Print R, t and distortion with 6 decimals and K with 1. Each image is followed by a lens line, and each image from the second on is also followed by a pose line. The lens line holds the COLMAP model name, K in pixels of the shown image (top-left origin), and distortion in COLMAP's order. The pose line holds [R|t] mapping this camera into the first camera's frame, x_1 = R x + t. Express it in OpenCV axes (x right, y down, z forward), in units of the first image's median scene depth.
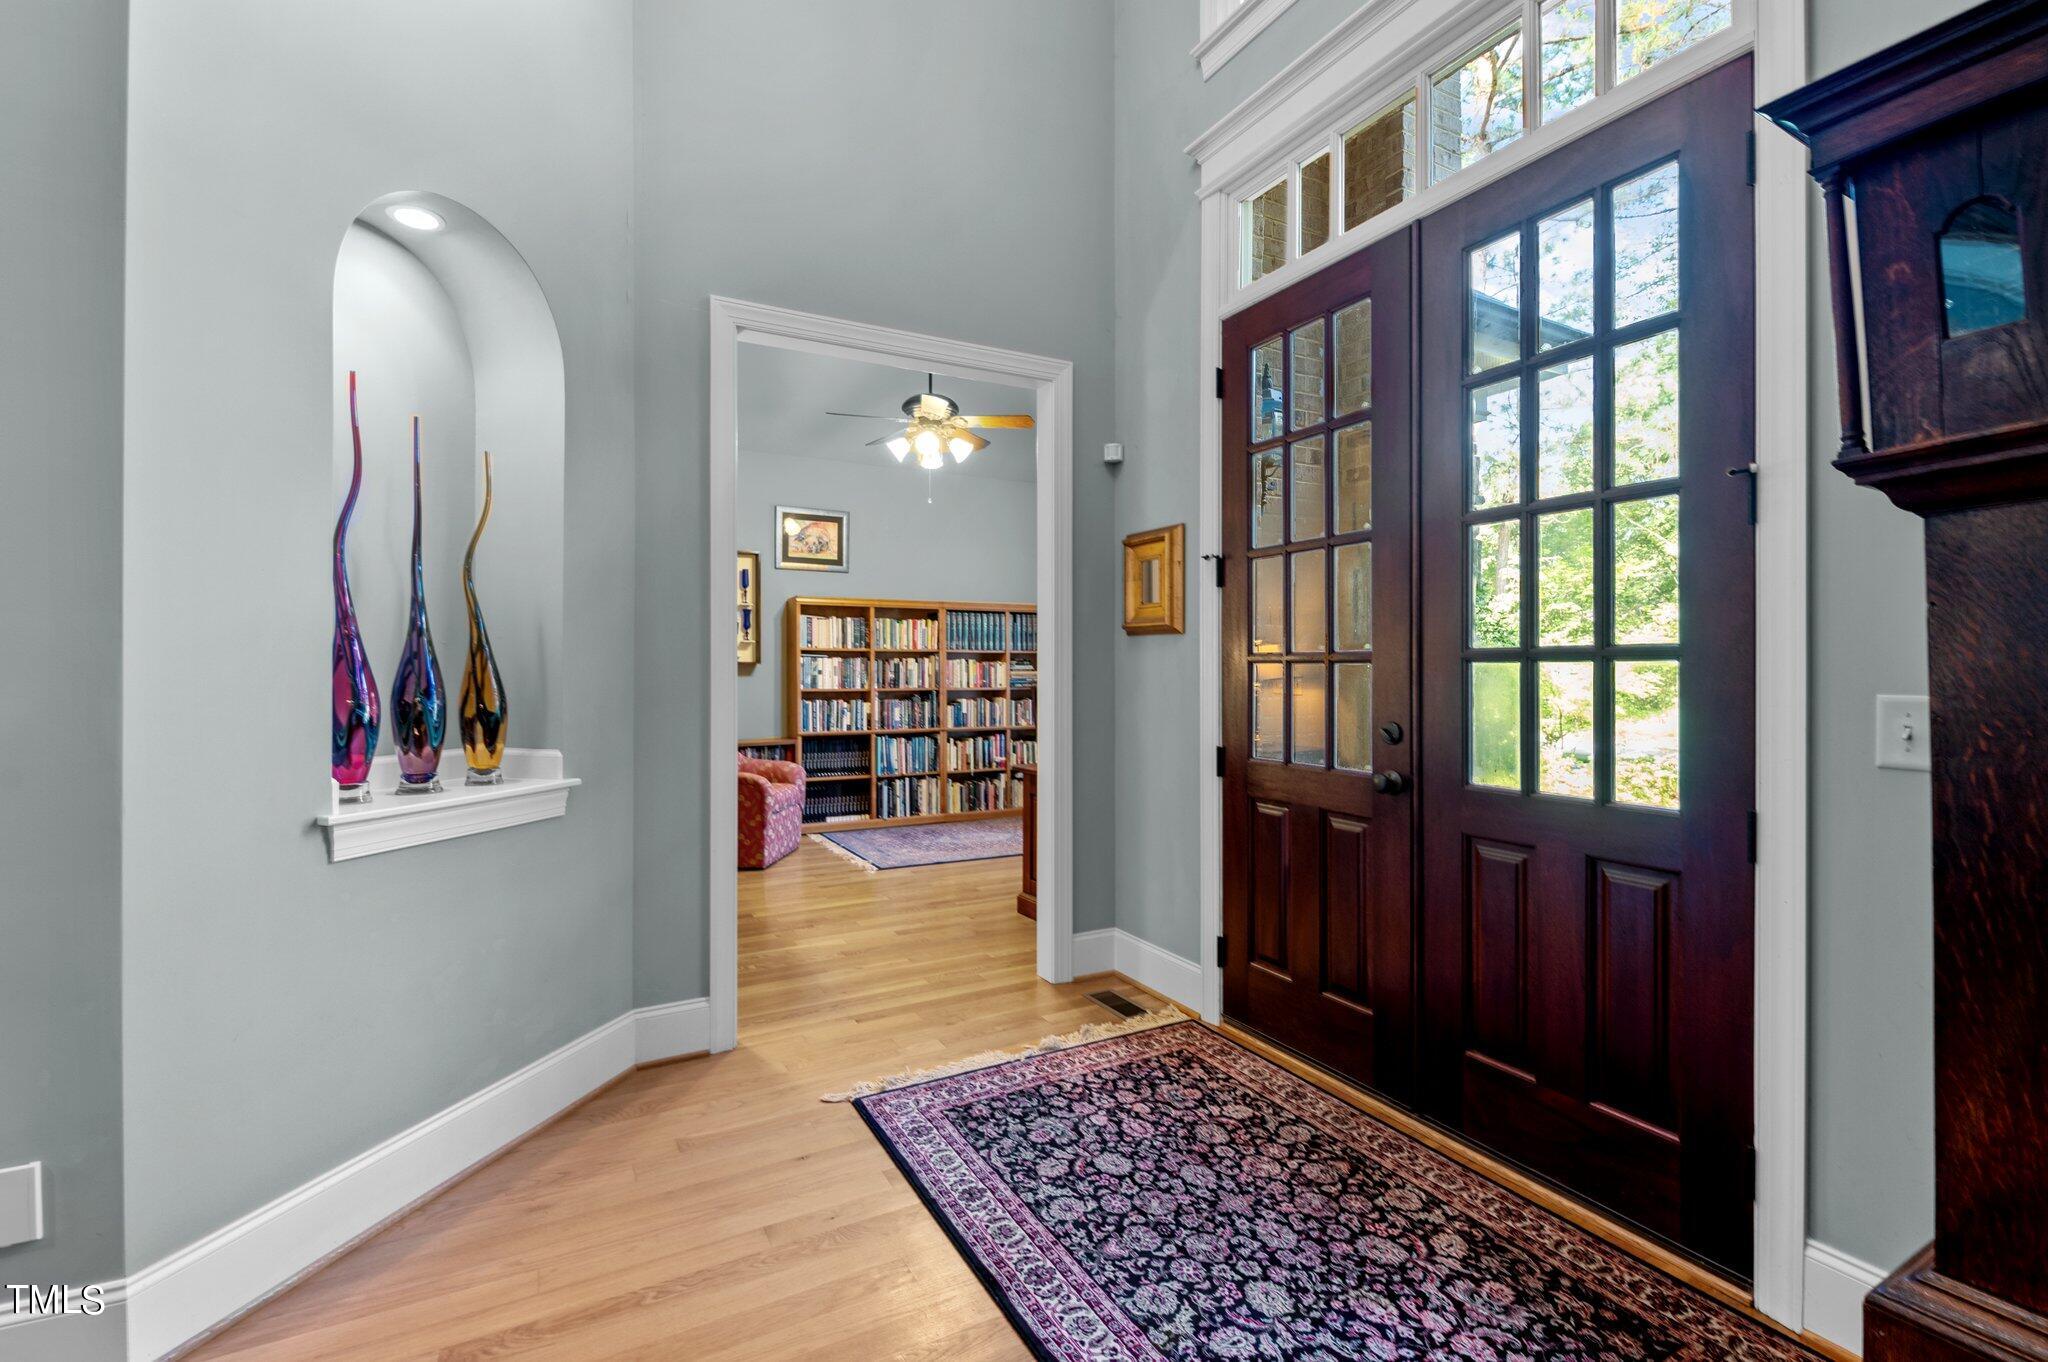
lens RADIAL K [[883.2, 0, 1020.1], [0, 883.2, 673.0], [0, 0, 1]] dist [-0.010230, -0.001410]
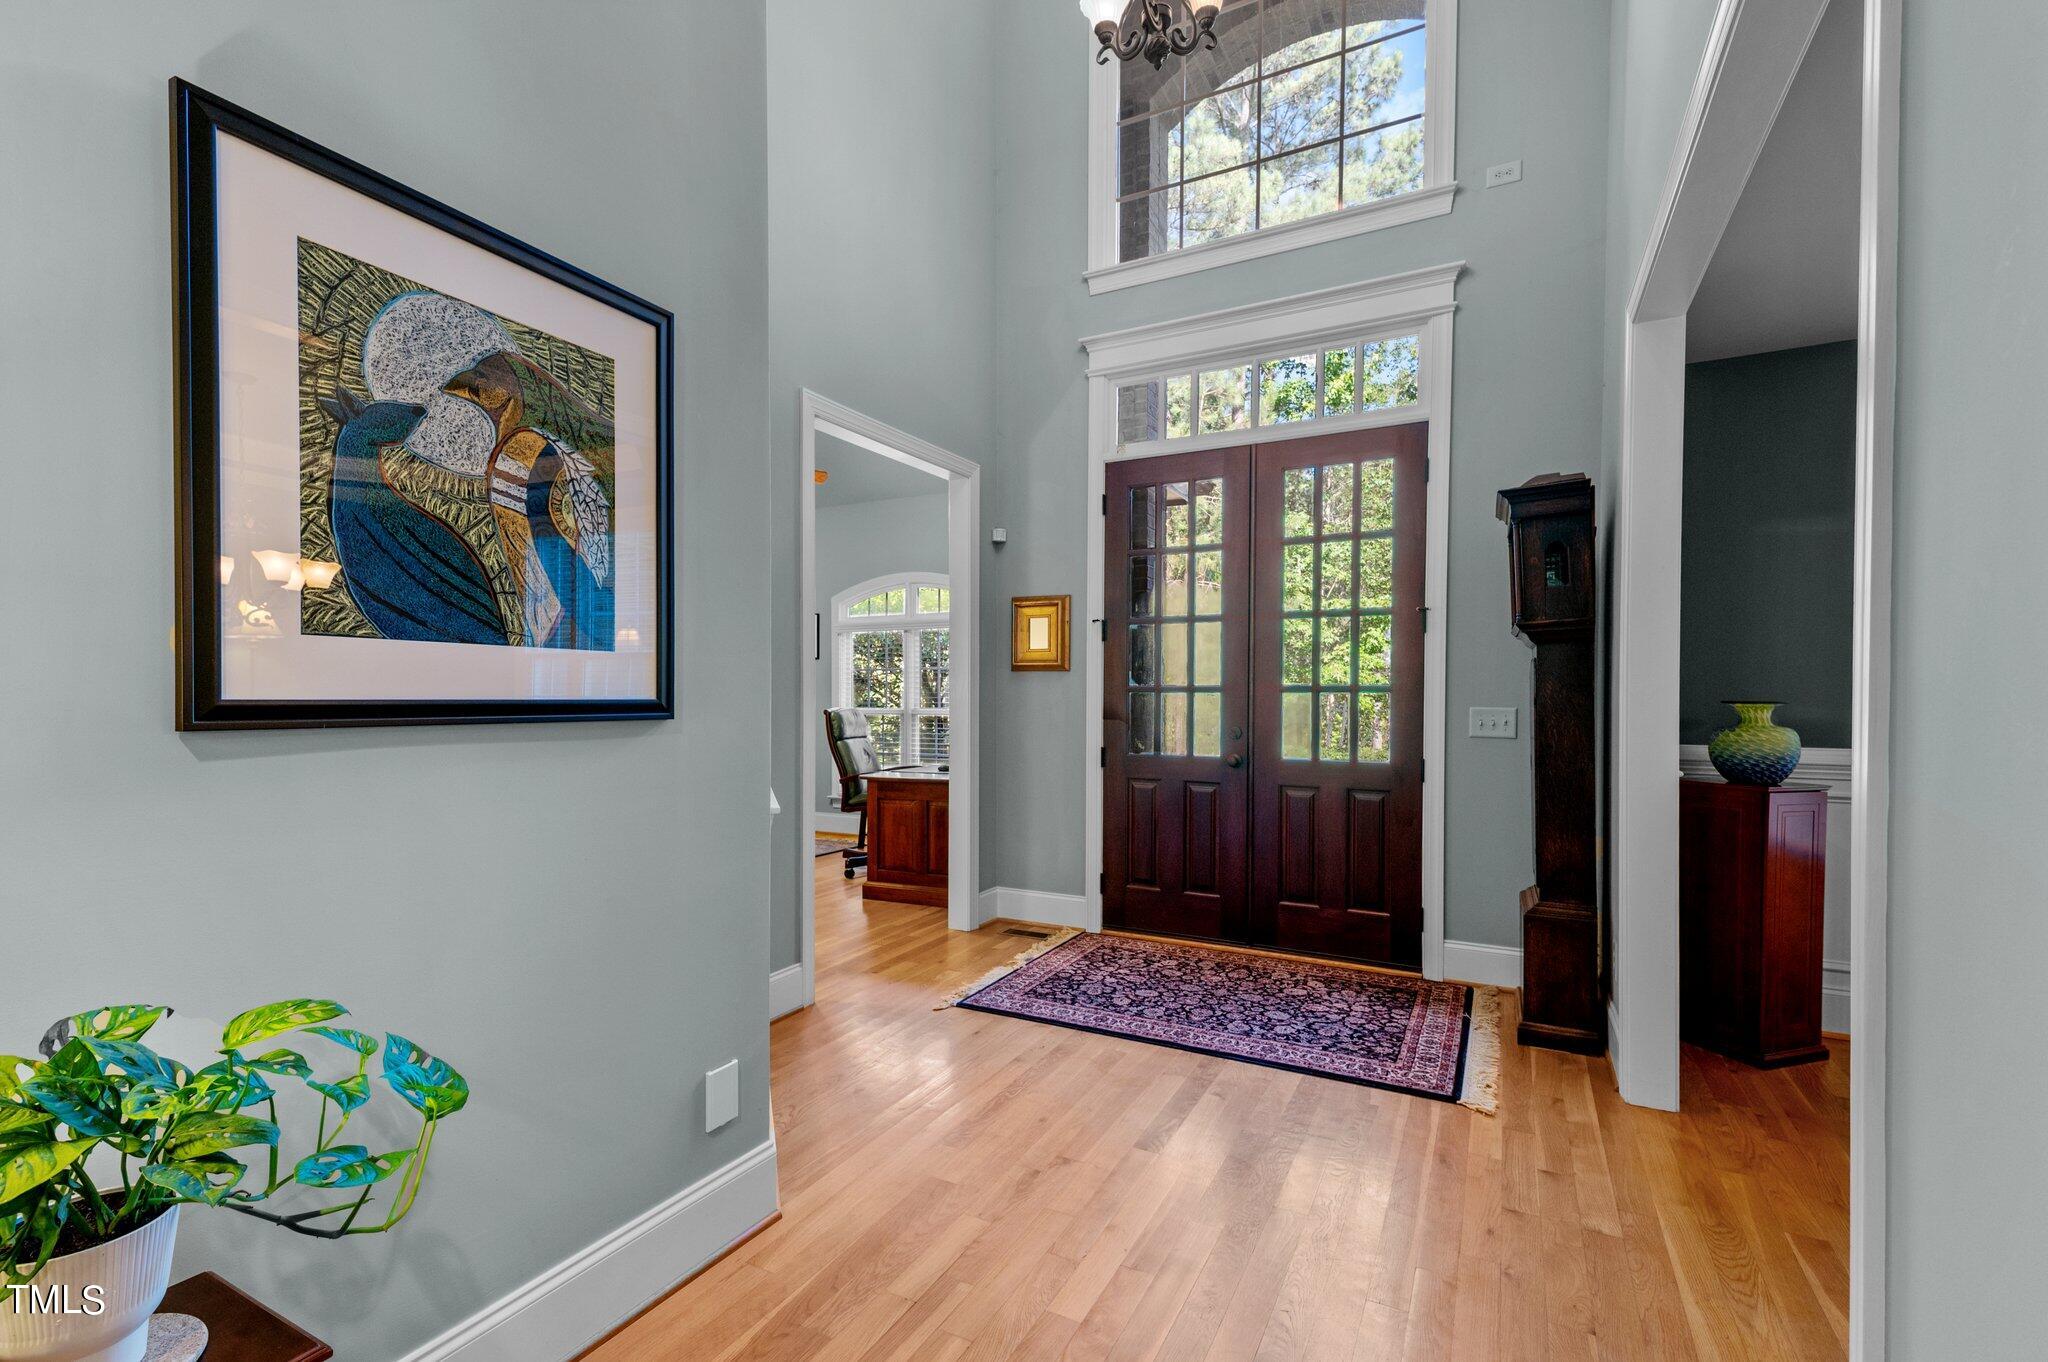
lens RADIAL K [[883.2, 0, 1039.3], [0, 883.2, 714.4], [0, 0, 1]] dist [-0.010230, -0.001410]
pose [[0.826905, -0.009767, 0.562257, -0.881758], [0.001158, 0.999877, 0.015665, 0.004847], [-0.562341, -0.012303, 0.826814, -0.227169]]
